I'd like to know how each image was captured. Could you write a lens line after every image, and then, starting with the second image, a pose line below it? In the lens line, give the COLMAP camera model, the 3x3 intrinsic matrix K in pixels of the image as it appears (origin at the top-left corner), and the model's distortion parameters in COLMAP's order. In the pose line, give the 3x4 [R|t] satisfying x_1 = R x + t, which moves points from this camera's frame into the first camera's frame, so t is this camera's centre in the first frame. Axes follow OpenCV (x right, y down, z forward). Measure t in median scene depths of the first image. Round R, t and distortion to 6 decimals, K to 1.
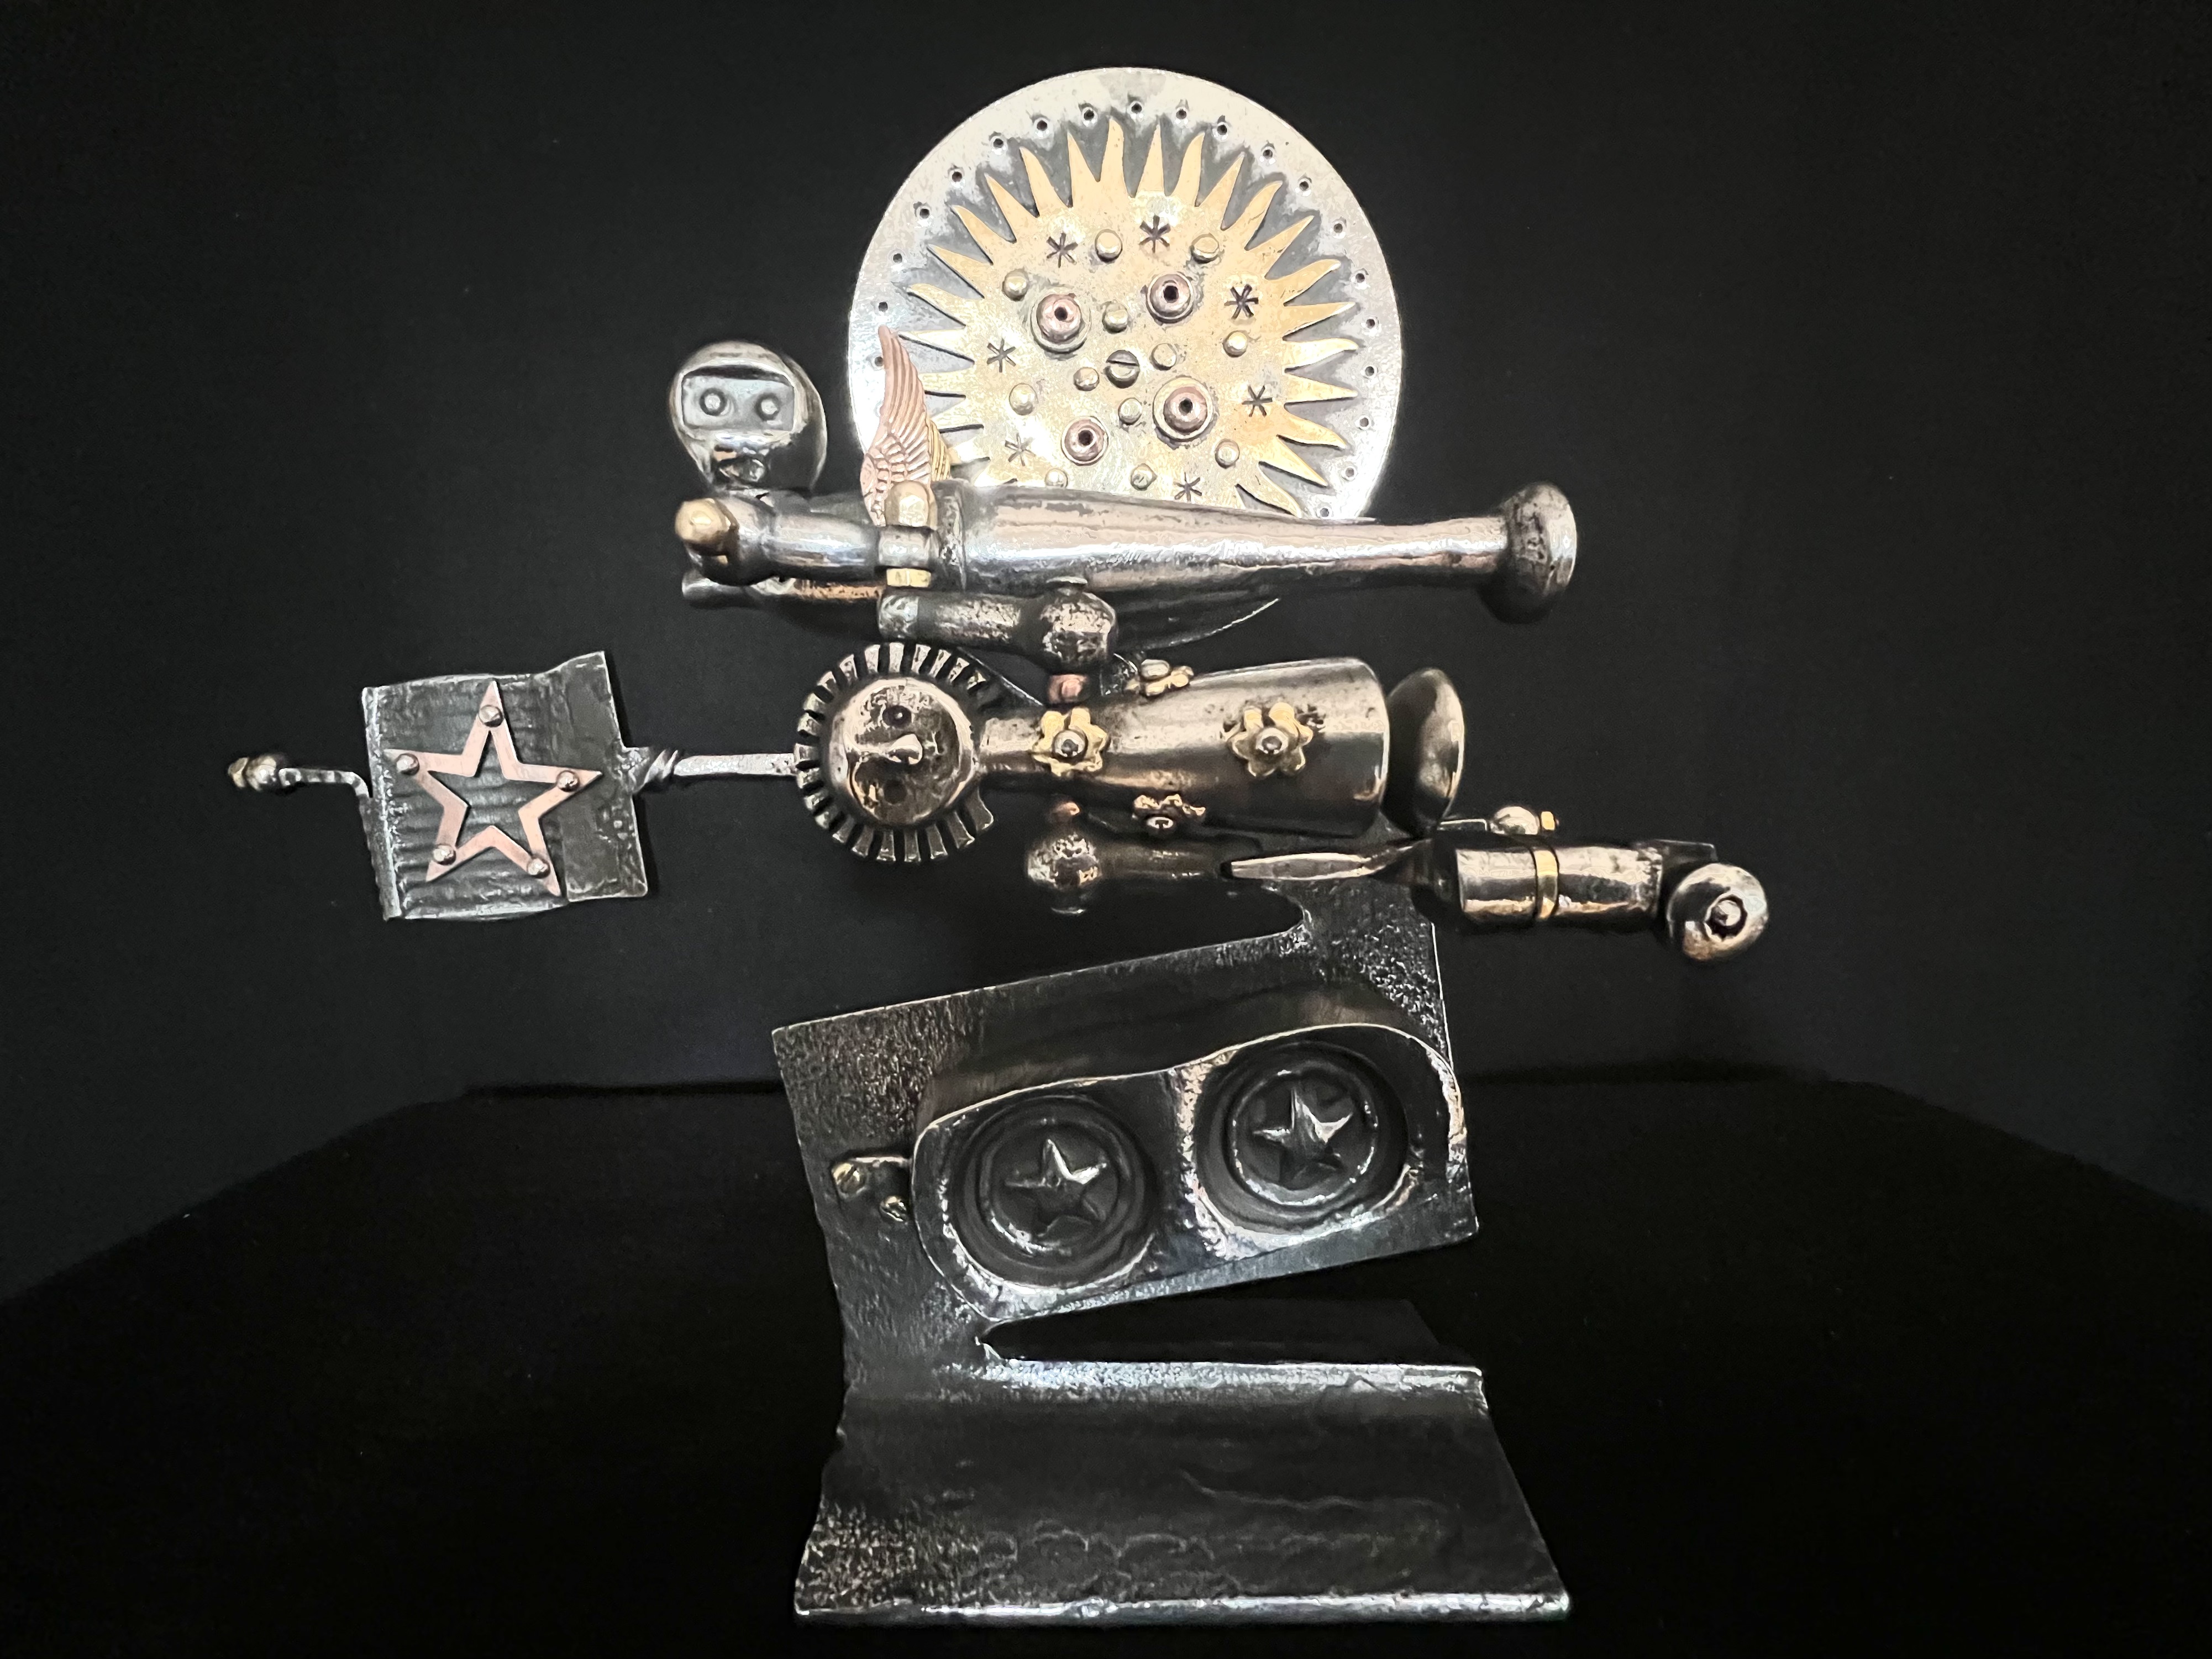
lens RADIAL K [[890.9, 0, 1106.0], [0, 890.9, 829.5], [0, 0, 1]] dist [-0.001718, -0.000074]
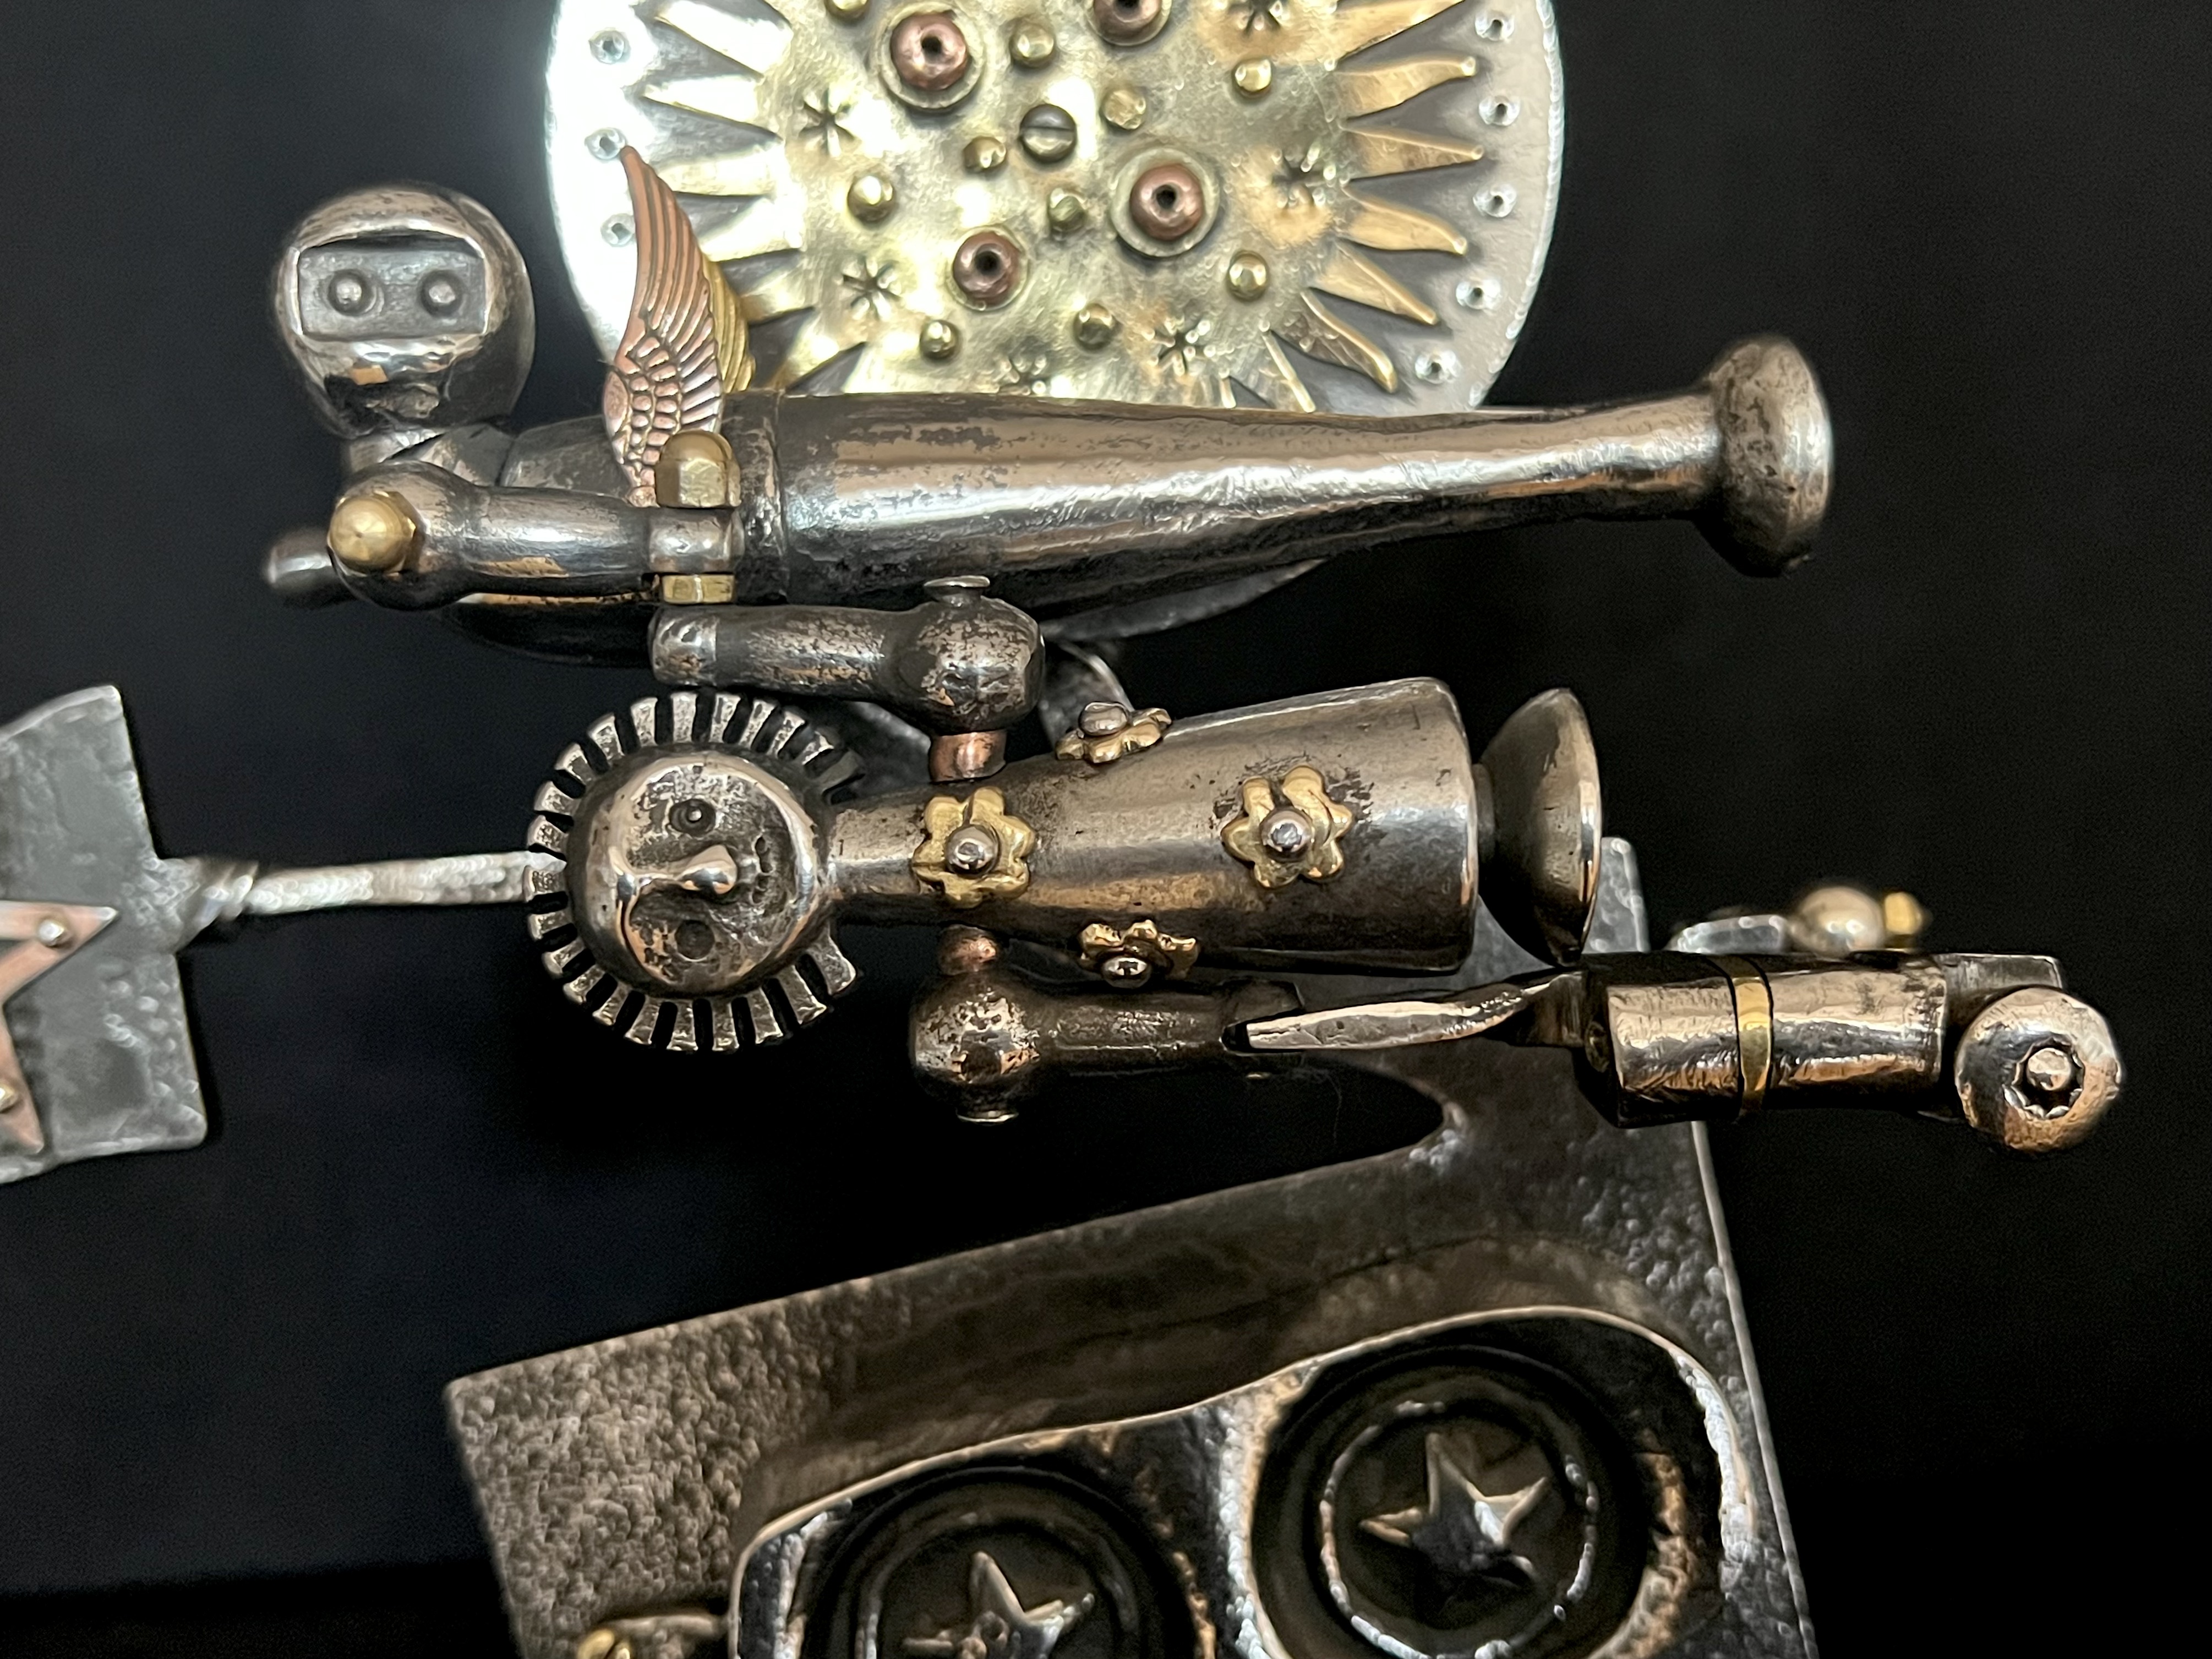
lens RADIAL K [[2356.6, 0, 1106.0], [0, 2356.6, 829.5], [0, 0, 1]] dist [0.211630, -0.857456]
pose [[0.998571, -0.051175, -0.015404, 0.073408], [0.050437, 0.997714, -0.044985, -0.027540], [0.017671, 0.044144, 0.998869, -0.606325]]
